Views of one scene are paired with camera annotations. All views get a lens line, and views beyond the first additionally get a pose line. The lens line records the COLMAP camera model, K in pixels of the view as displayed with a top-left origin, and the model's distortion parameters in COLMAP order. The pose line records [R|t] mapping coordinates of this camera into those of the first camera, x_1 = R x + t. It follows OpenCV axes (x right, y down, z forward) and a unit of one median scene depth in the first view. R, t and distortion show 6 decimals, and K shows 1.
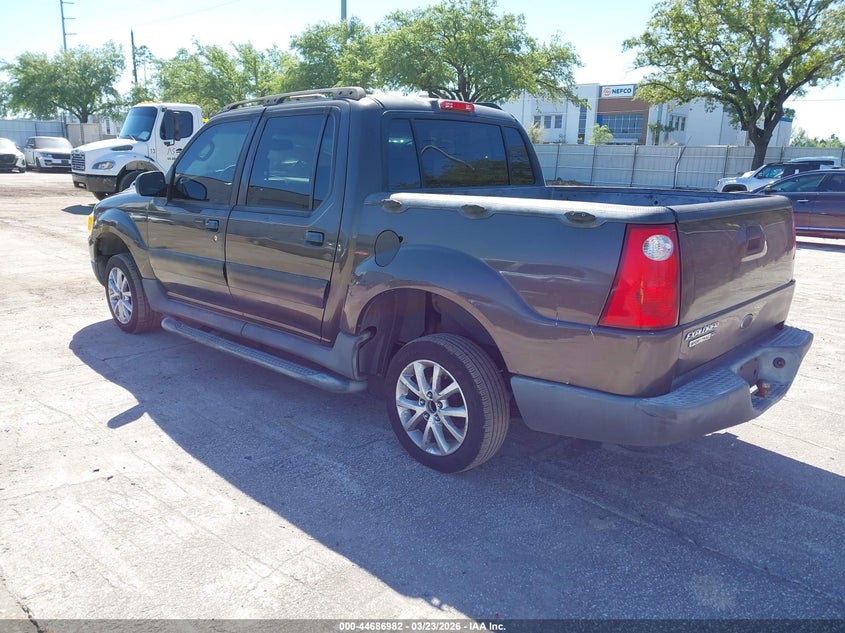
lens RADIAL K [[670.2, 0, 422.5], [0, 670.2, 316.5], [0, 0, 1]] dist [-0.010876, -0.008725]
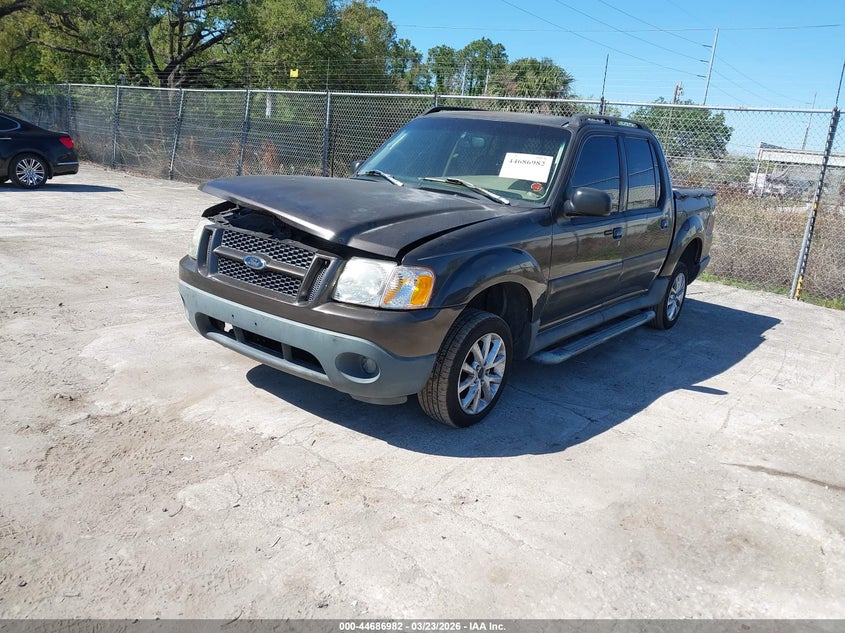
lens RADIAL K [[670.2, 0, 422.5], [0, 670.2, 316.5], [0, 0, 1]] dist [-0.010876, -0.008725]
pose [[-0.093943, -0.273253, 0.957344, -1.531772], [0.153736, 0.946081, 0.285124, -0.408823], [-0.983636, 0.173964, -0.046869, 1.544107]]
